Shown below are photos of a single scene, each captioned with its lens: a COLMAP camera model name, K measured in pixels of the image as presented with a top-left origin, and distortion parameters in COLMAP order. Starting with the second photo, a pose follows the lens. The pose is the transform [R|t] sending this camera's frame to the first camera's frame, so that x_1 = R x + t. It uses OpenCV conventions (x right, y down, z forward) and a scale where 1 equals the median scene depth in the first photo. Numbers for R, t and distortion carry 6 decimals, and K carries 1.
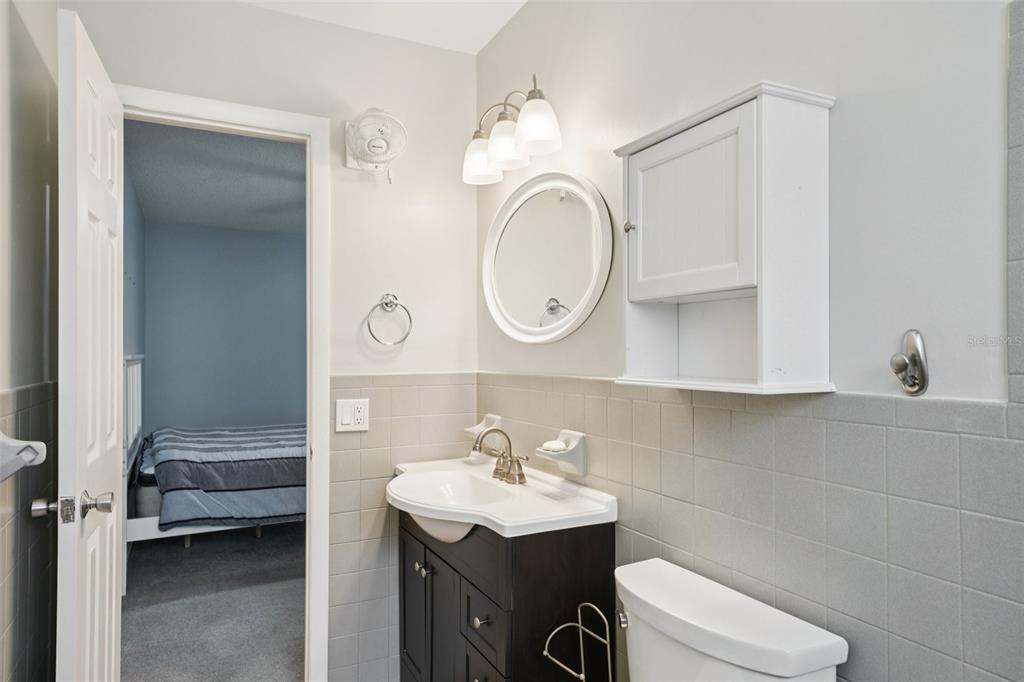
lens RADIAL K [[643.8, 0, 512.2], [0, 643.8, 357.5], [0, 0, 1]] dist [0.023091, -0.000942]
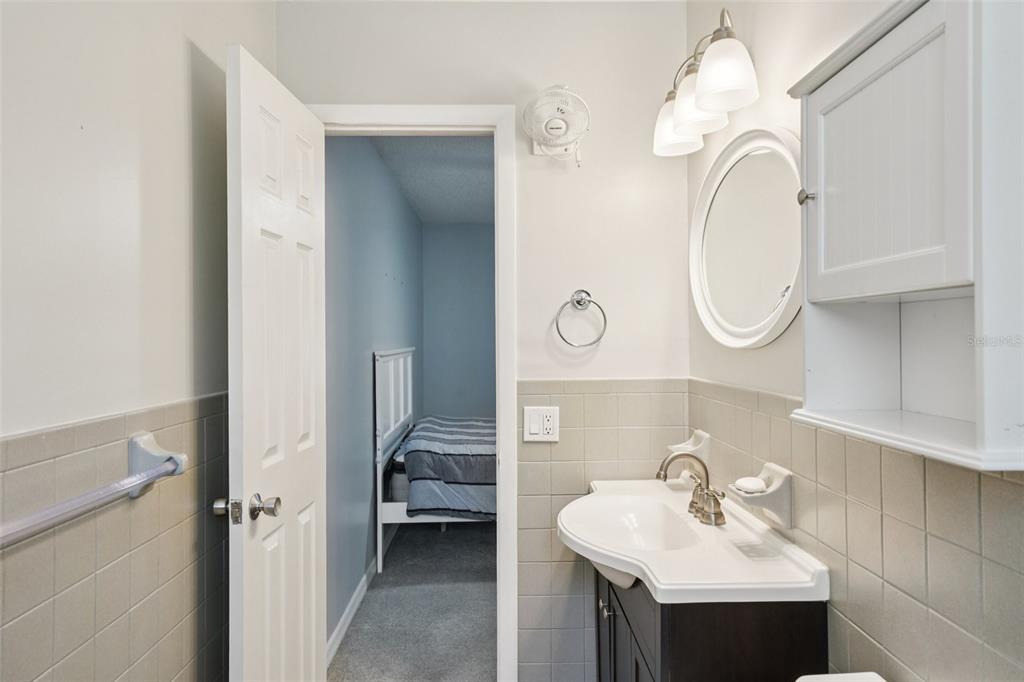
lens RADIAL K [[669.8, 0, 512.0], [0, 669.8, 341.6], [0, 0, 1]] dist [0.026053, -0.002855]
pose [[0.903464, -0.001749, -0.428660, 0.125165], [0.001699, 0.999998, -0.000500, -0.027650], [0.428660, -0.000277, 0.903466, 0.123146]]
